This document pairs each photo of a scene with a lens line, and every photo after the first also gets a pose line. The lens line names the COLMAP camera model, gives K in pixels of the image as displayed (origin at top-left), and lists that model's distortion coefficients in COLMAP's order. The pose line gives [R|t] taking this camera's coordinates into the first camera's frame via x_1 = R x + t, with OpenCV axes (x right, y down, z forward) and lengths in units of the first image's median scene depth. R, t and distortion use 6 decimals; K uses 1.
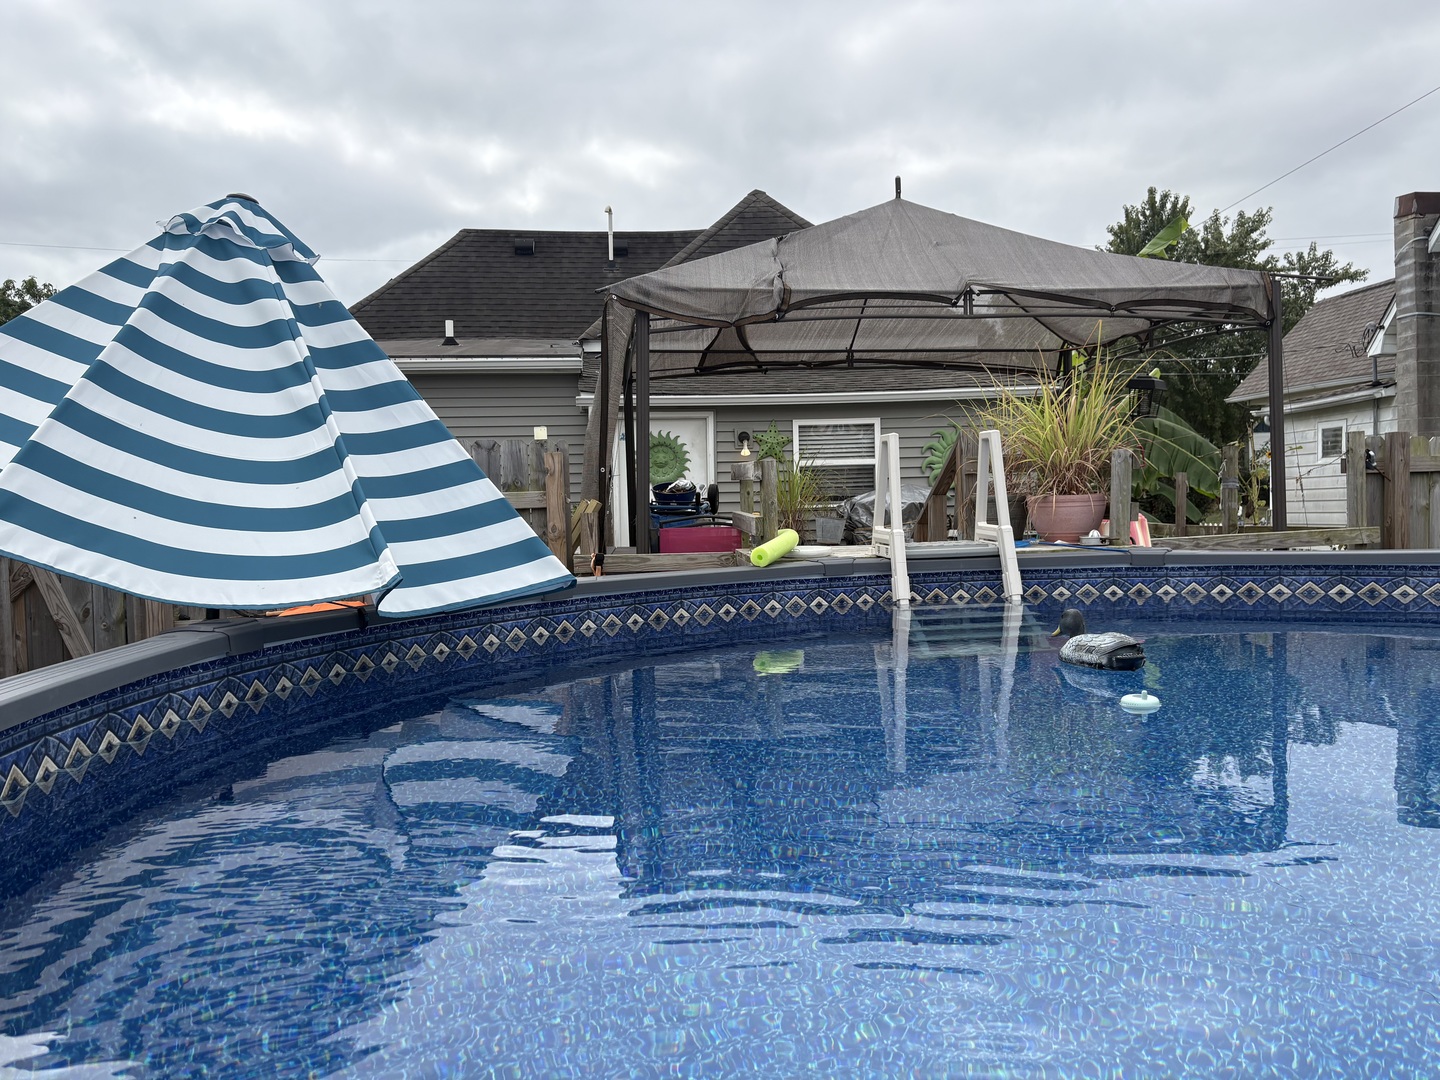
lens RADIAL K [[1129.9, 0, 724.5], [0, 1129.9, 537.1], [0, 0, 1]] dist [0.041340, -0.001452]
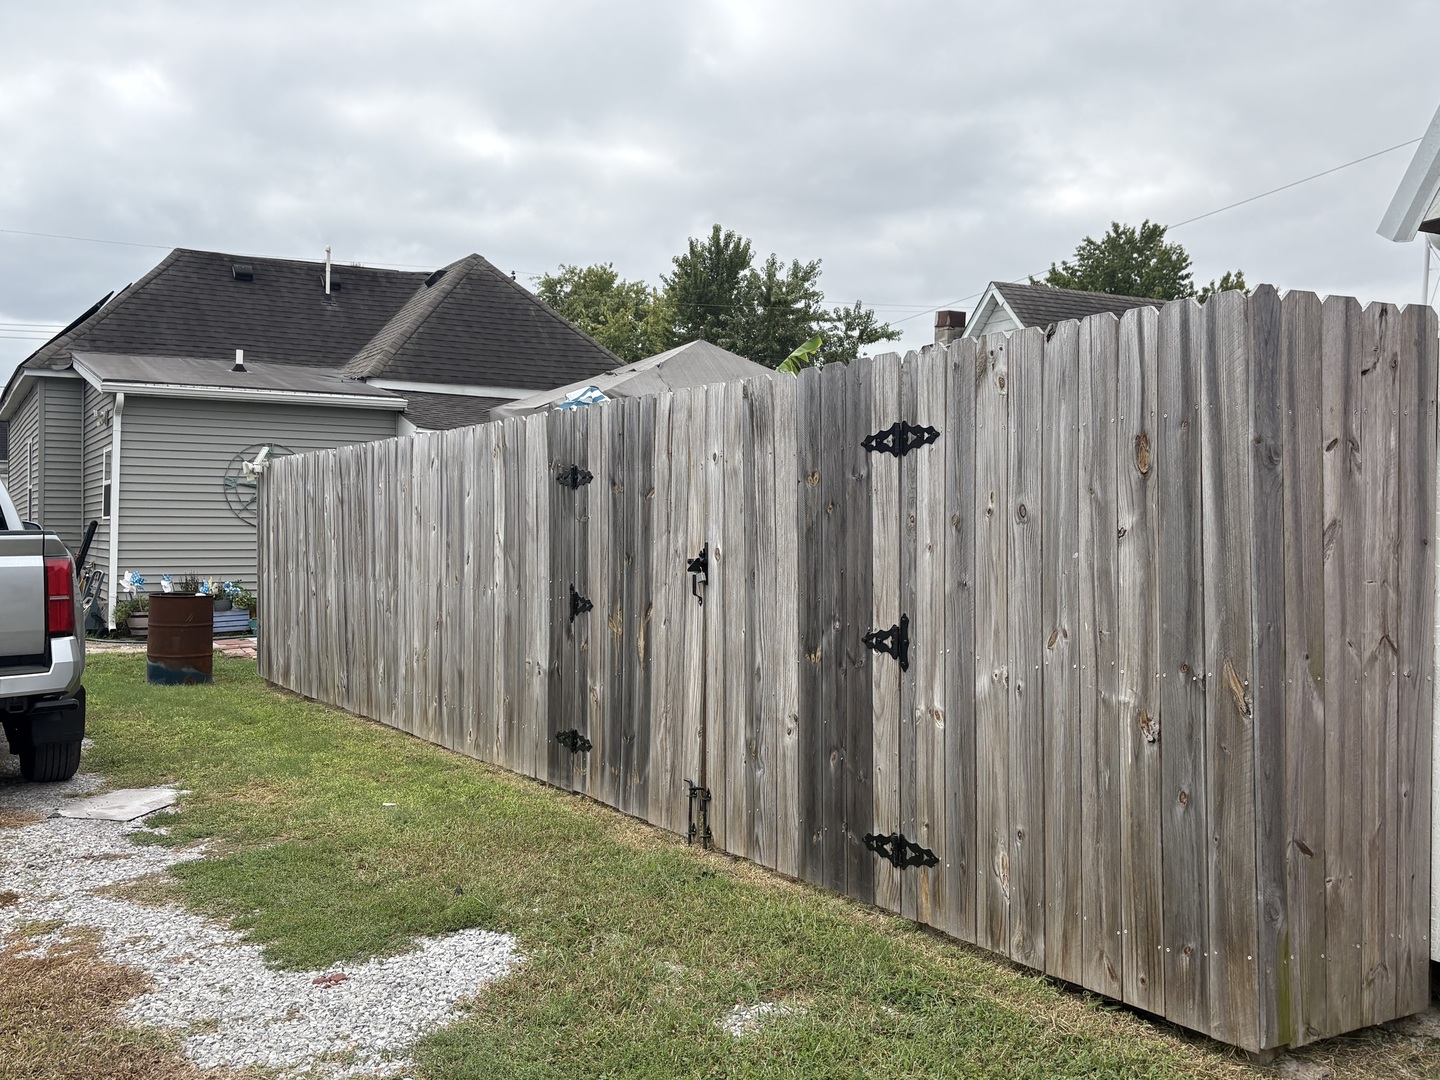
lens RADIAL K [[1383.3, 0, 718.8], [0, 1383.3, 536.5], [0, 0, 1]] dist [-0.007215, 0.000000]
pose [[0.923320, 0.037691, 0.382178, -0.088289], [-0.026620, 0.999060, -0.034217, 0.009453], [-0.383109, 0.021419, 0.923455, -0.132804]]
